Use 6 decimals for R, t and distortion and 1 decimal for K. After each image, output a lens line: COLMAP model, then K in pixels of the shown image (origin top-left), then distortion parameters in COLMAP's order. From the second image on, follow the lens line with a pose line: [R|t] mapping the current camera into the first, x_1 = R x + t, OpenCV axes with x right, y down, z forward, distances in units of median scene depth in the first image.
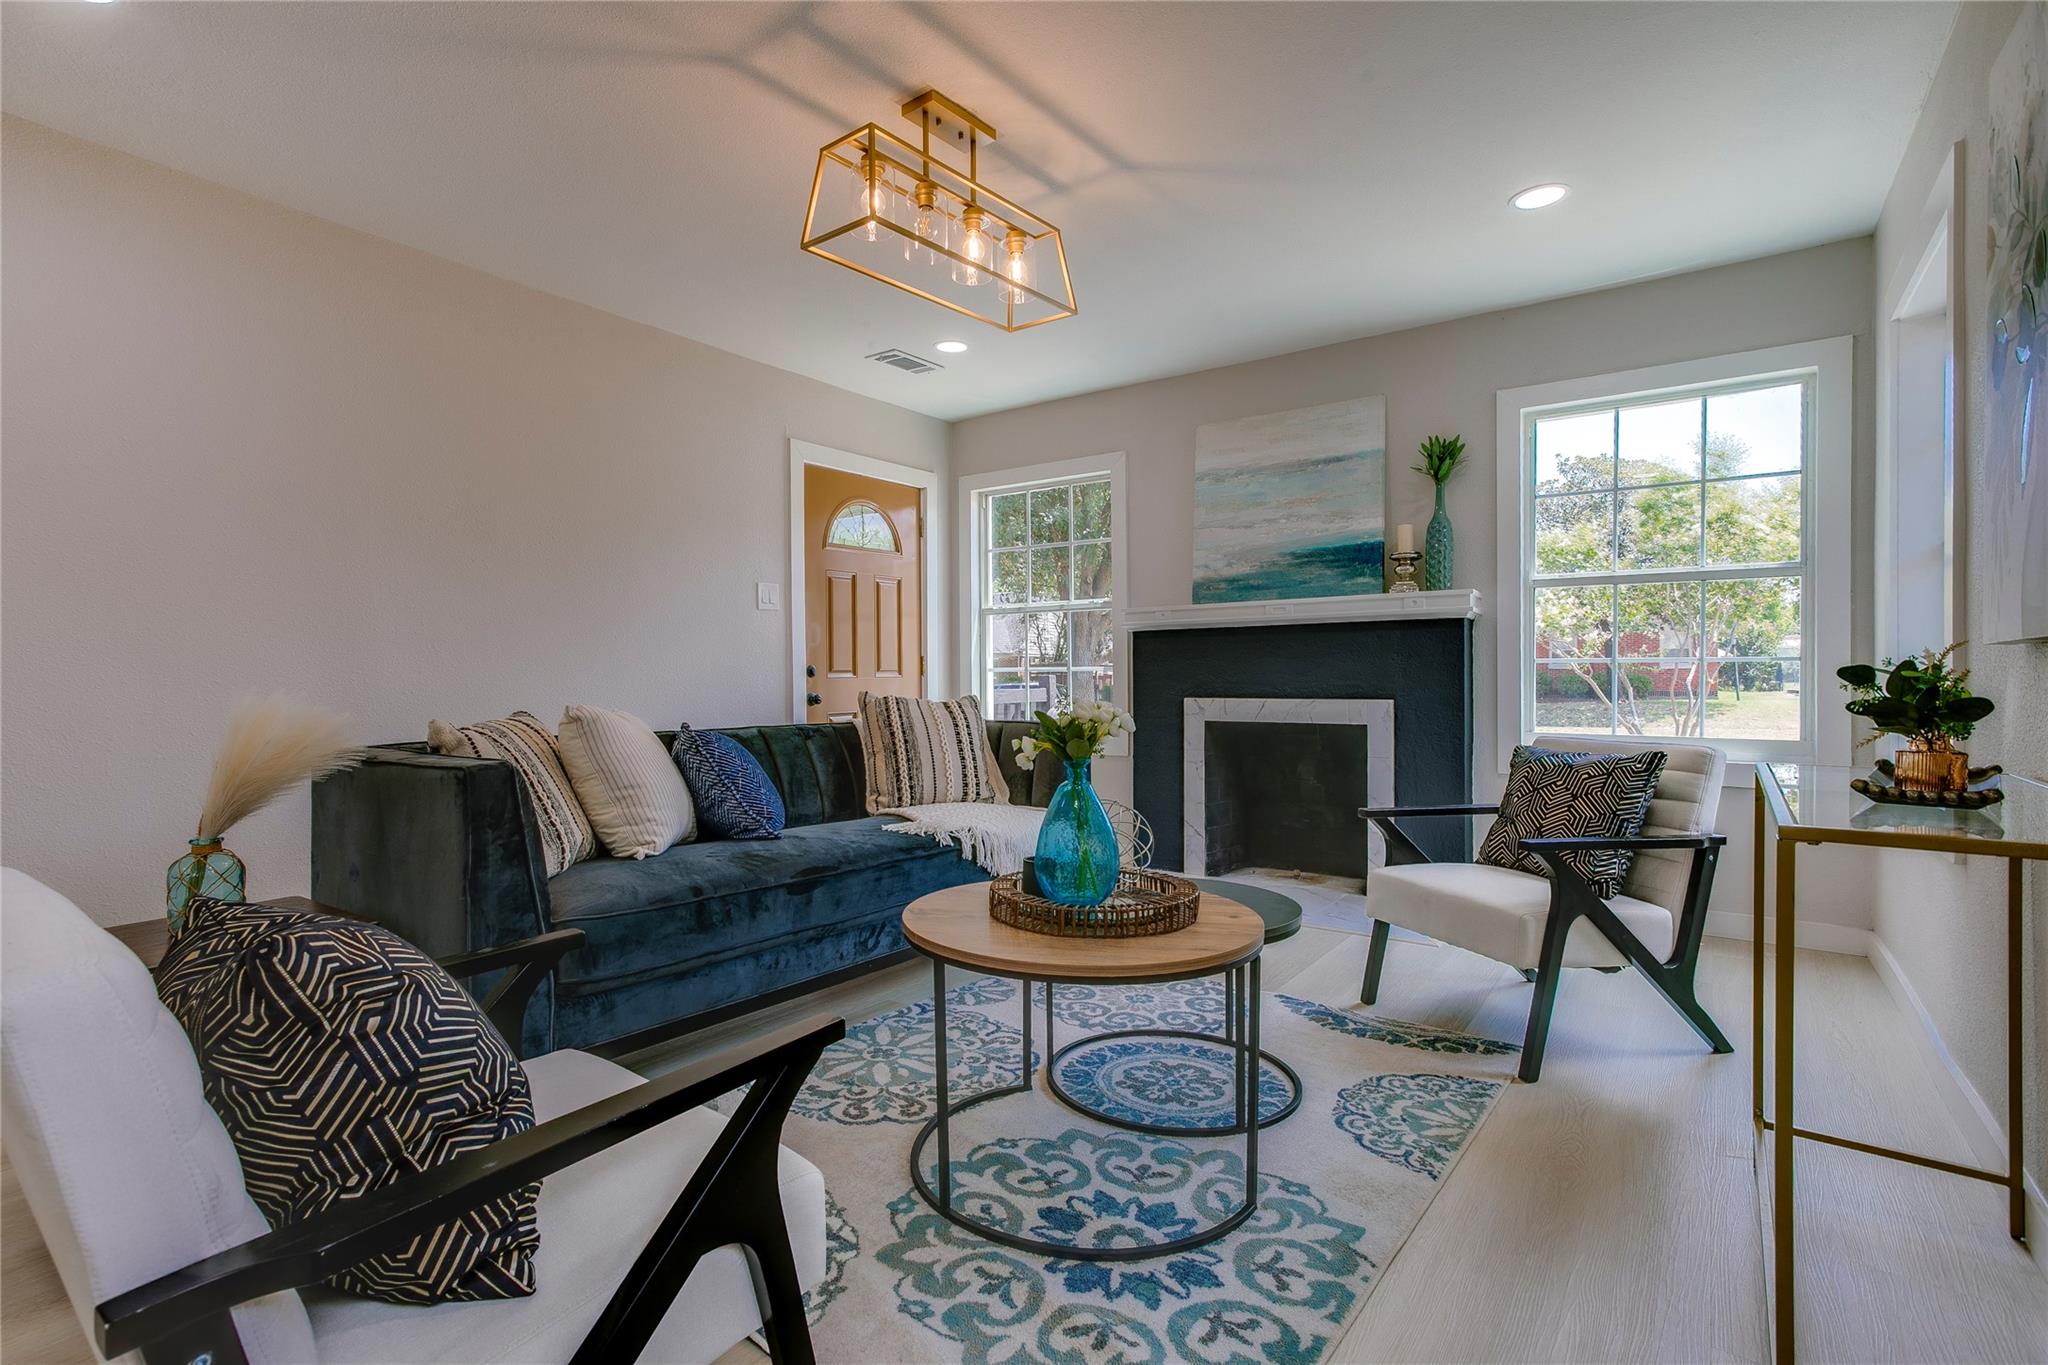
lens RADIAL K [[987.3, 0, 982.2], [0, 987.3, 700.1], [0, 0, 1]] dist [-0.011299, 0.002703]
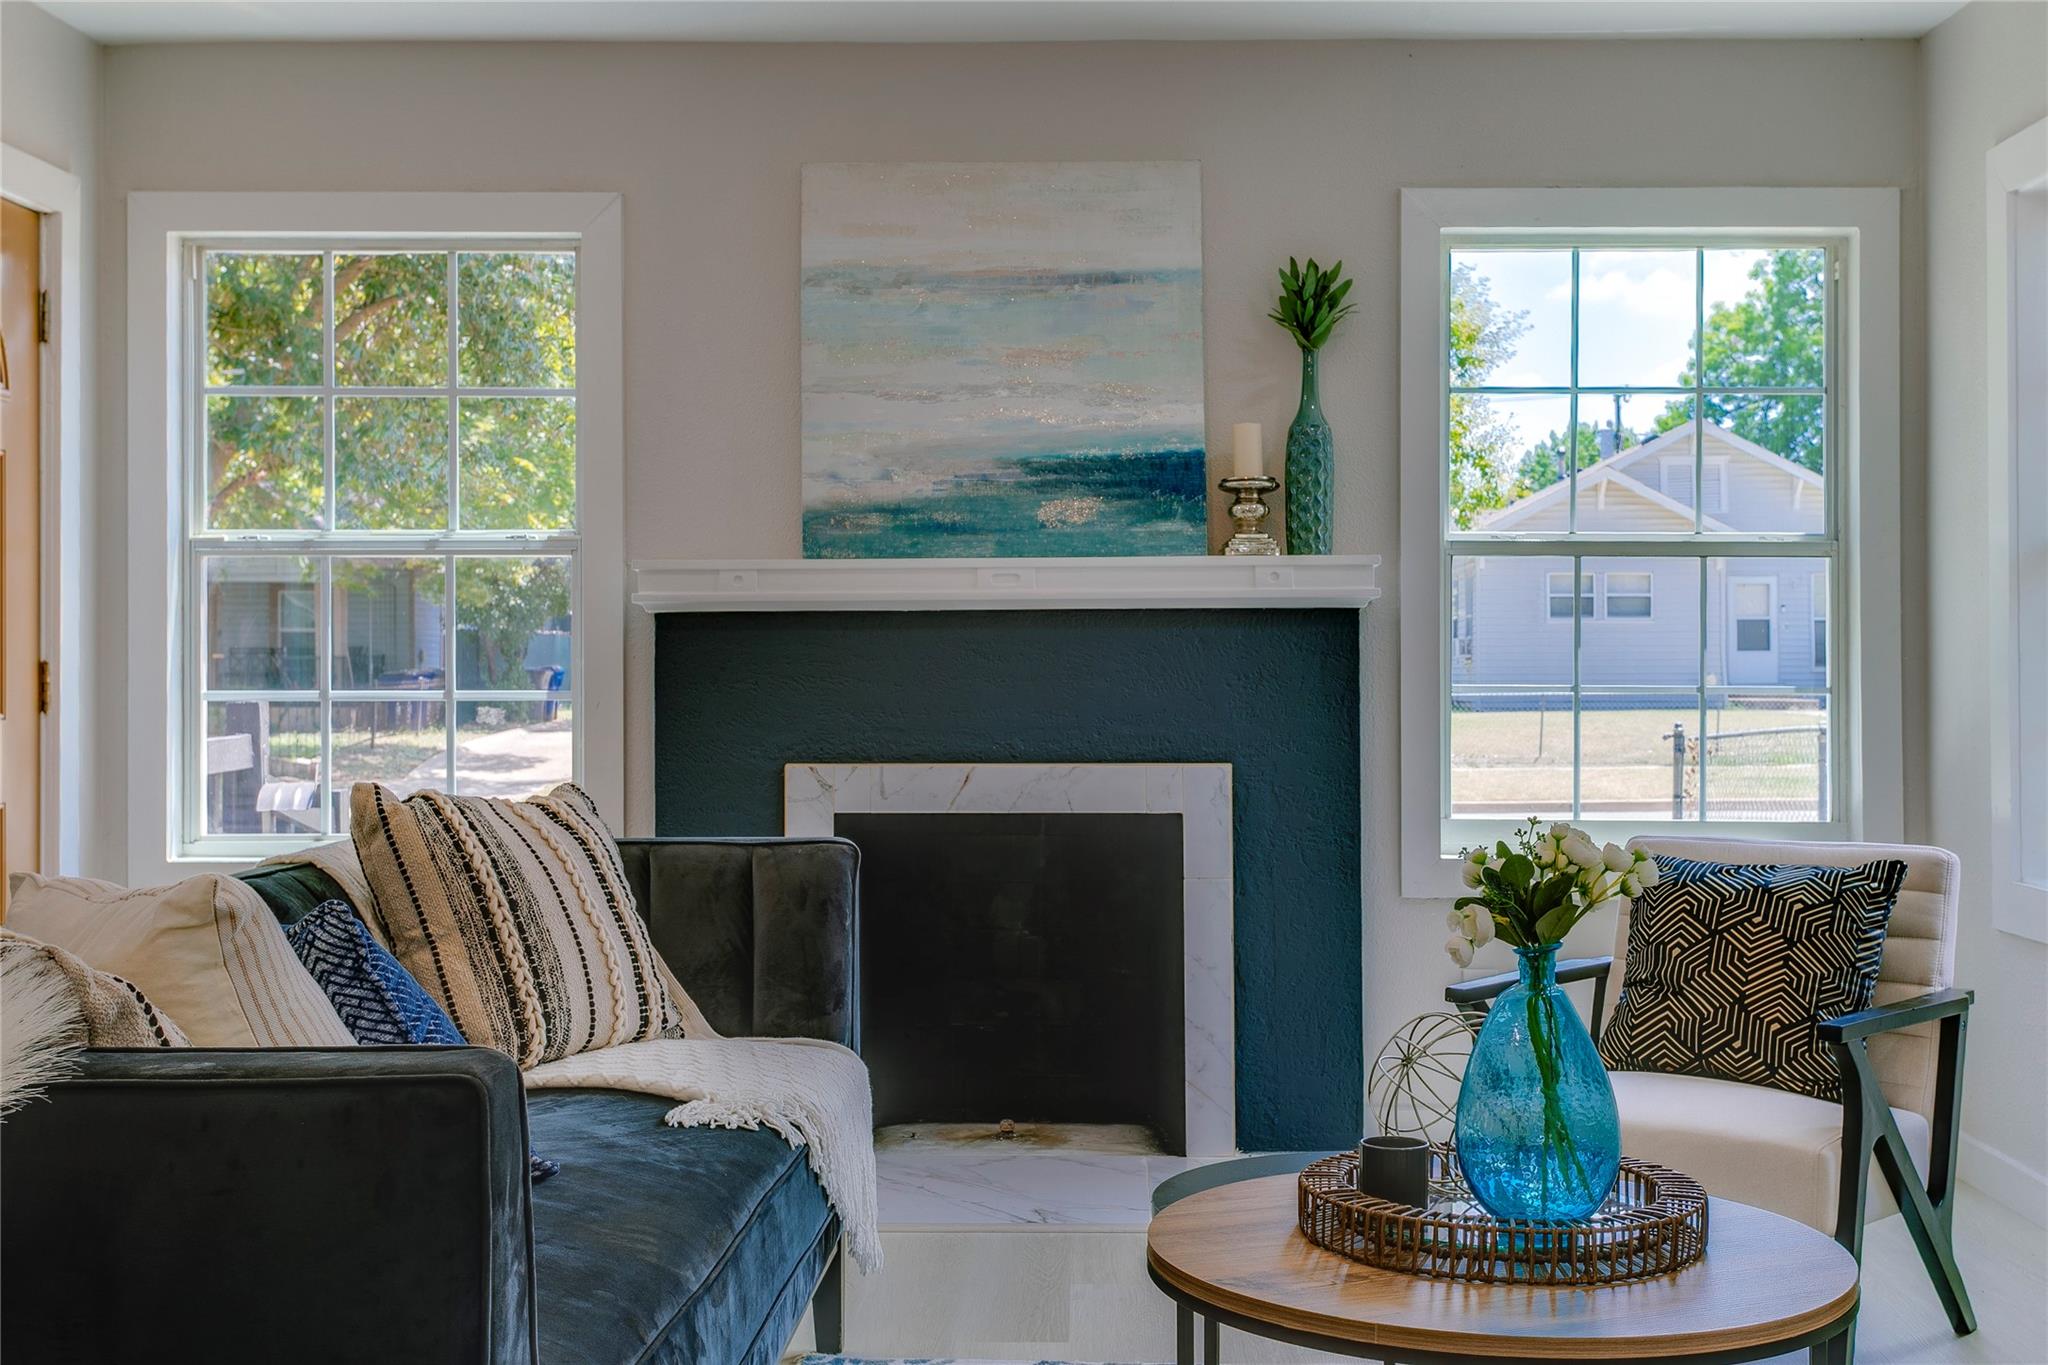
lens RADIAL K [[2351.1, 0, 1025.0], [0, 2351.1, 695.0], [0, 0, 1]] dist [0.036186, 0.000000]
pose [[0.808822, -0.004508, 0.588036, -0.378775], [0.010262, 0.999927, -0.006448, -0.028726], [-0.587964, 0.011250, 0.808809, 0.074762]]
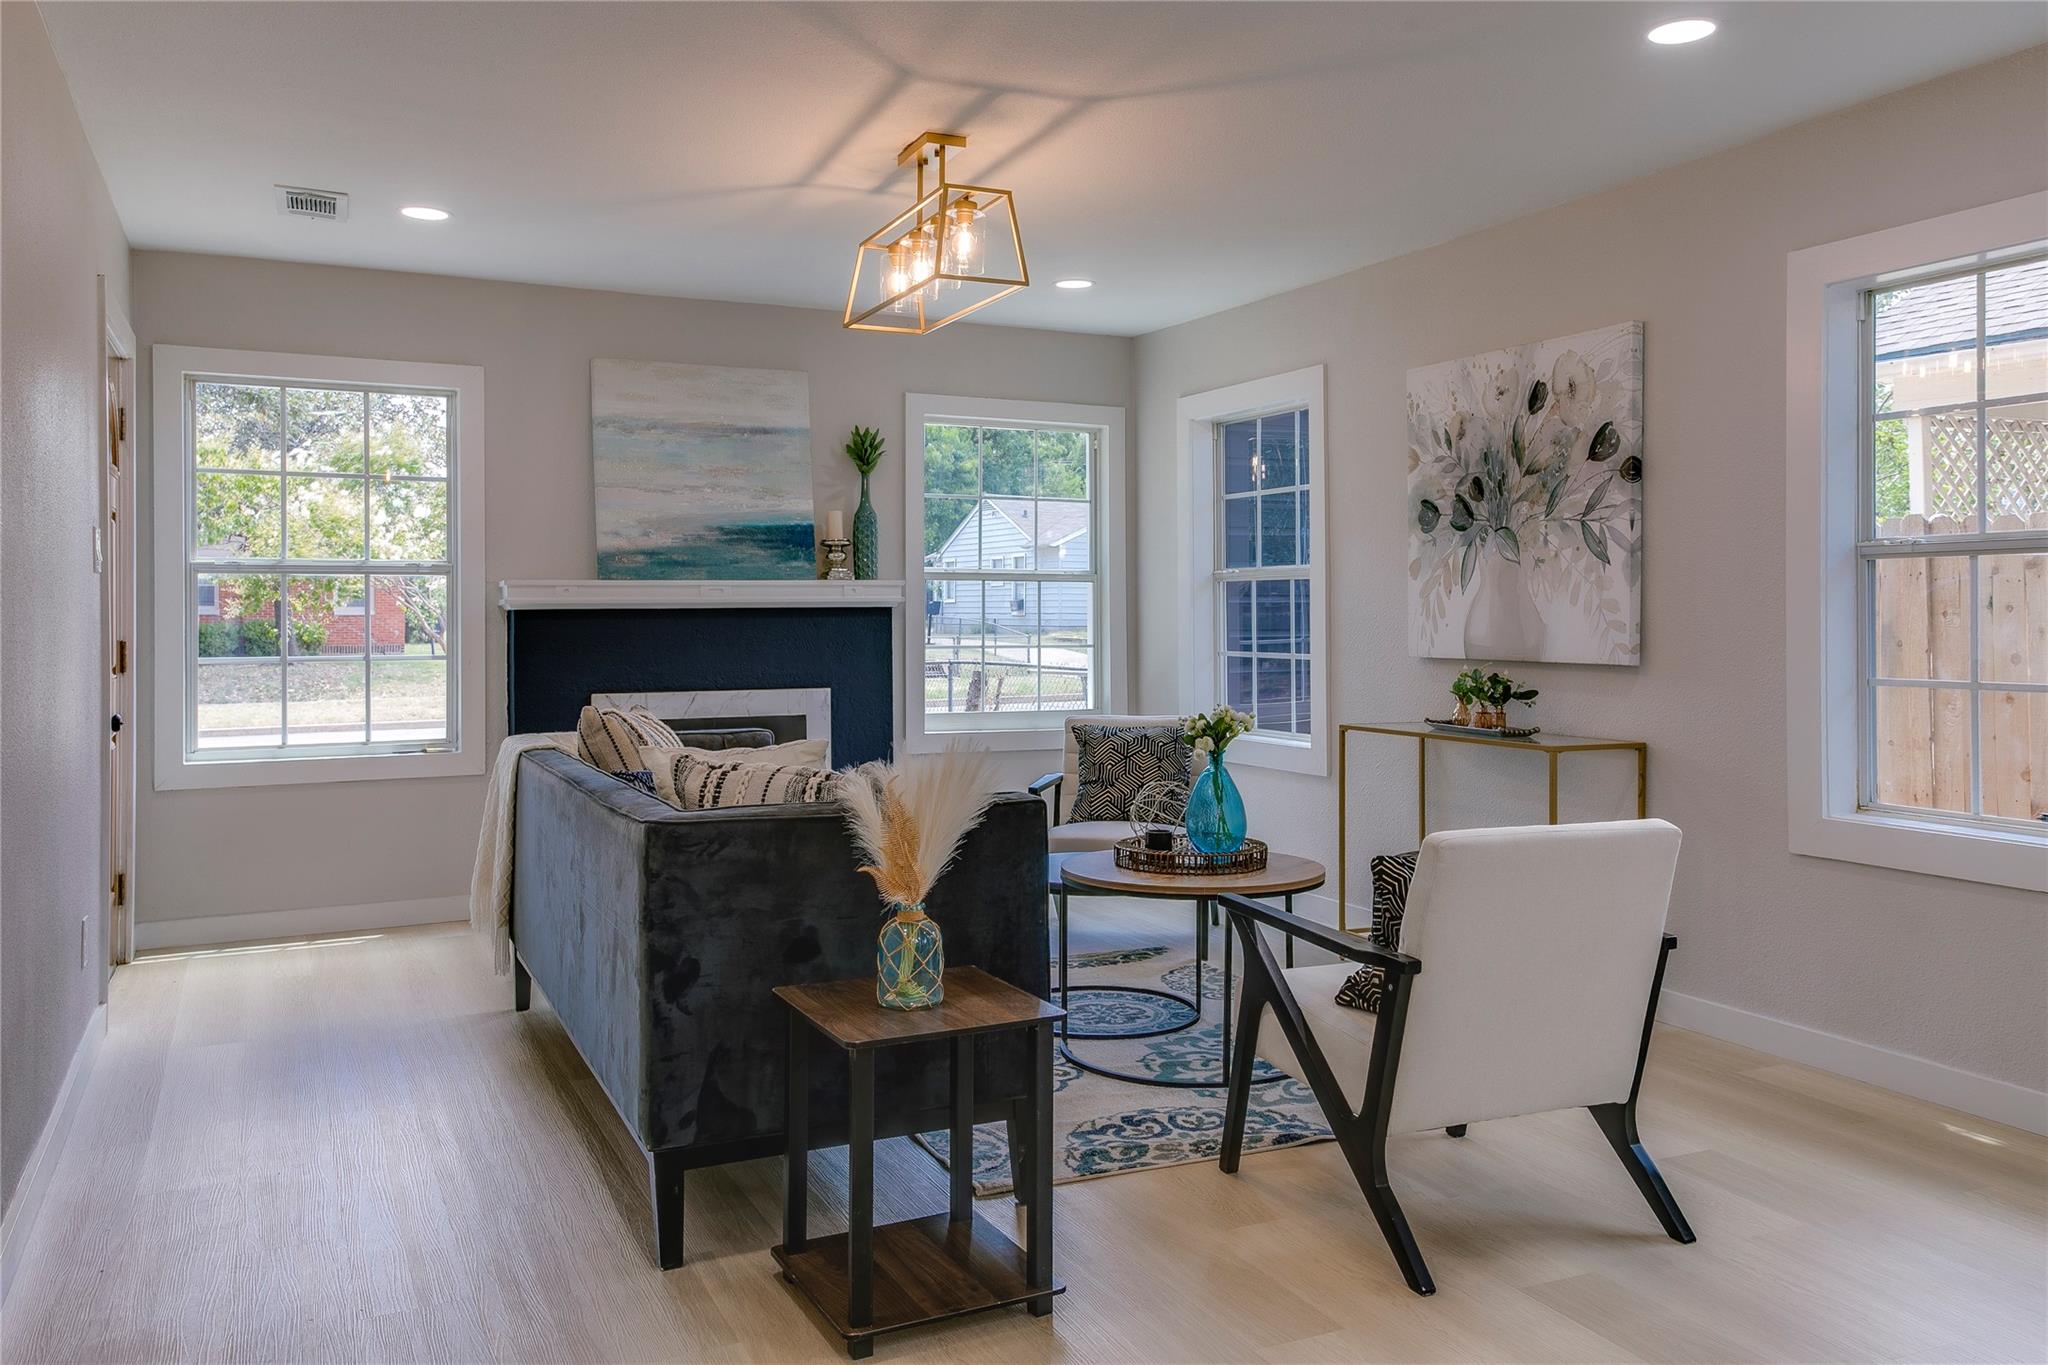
lens RADIAL K [[1591.3, 0, 1045.9], [0, 1591.3, 730.7], [0, 0, 1]] dist [-0.001556, 0.005682]
pose [[0.454094, -0.063442, 0.888692, -0.888808], [0.019988, 0.997936, 0.061028, -0.049787], [-0.890729, -0.009949, 0.454425, 0.080985]]
